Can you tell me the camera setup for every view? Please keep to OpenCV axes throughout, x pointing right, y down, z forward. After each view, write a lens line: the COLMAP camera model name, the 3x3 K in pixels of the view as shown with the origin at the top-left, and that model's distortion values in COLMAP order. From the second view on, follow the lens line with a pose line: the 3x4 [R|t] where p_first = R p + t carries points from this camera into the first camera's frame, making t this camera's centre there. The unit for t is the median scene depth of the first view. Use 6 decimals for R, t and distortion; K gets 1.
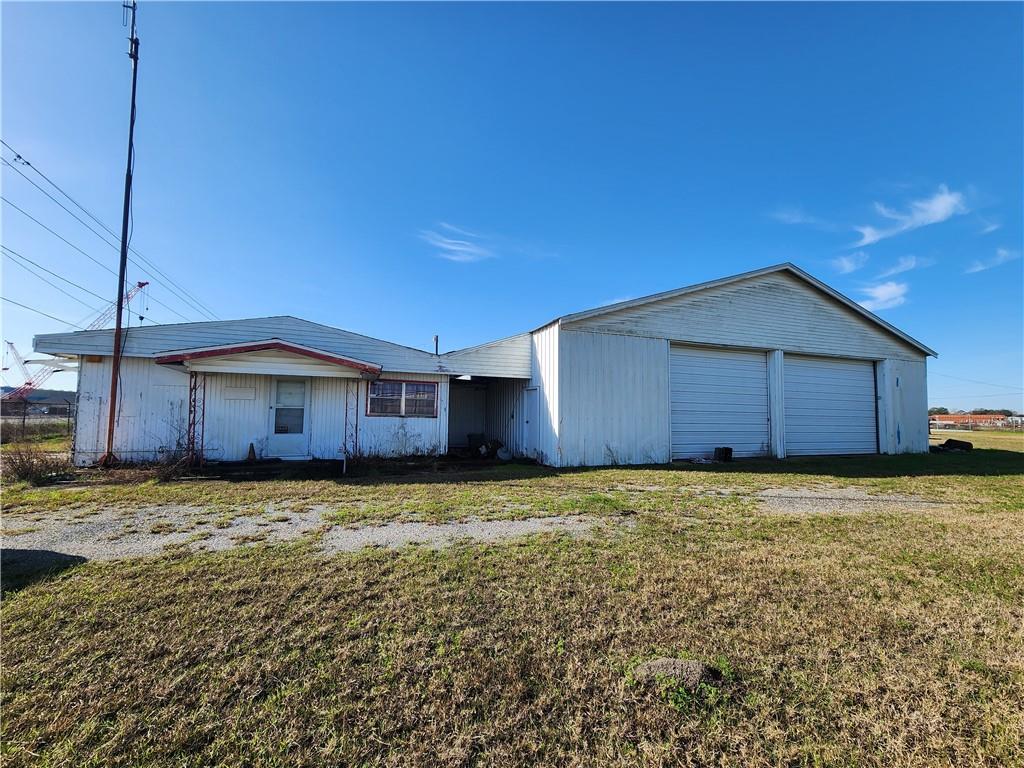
lens RADIAL K [[422.8, 0, 513.2], [0, 422.8, 390.6], [0, 0, 1]] dist [0.000600, -0.000077]
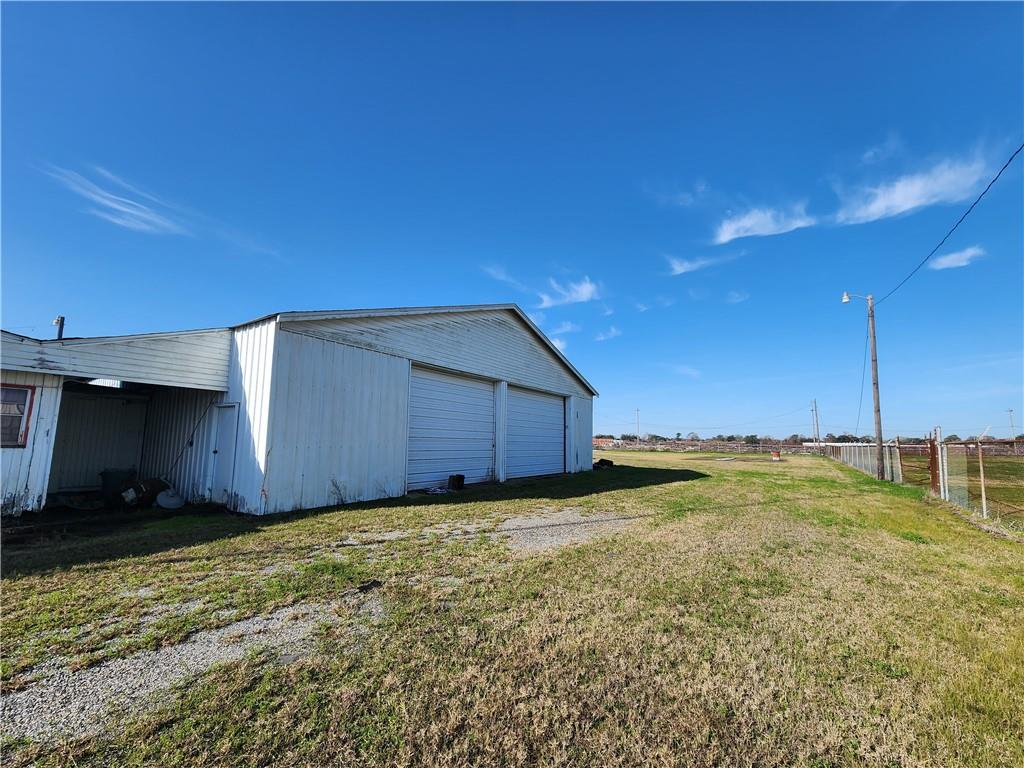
lens RADIAL K [[422.8, 0, 513.2], [0, 422.8, 390.6], [0, 0, 1]] dist [0.000600, -0.000077]
pose [[0.804767, 0.070264, 0.589418, 0.010293], [-0.039644, 0.997115, -0.064737, -0.002296], [-0.592266, 0.028731, 0.805230, 0.125649]]
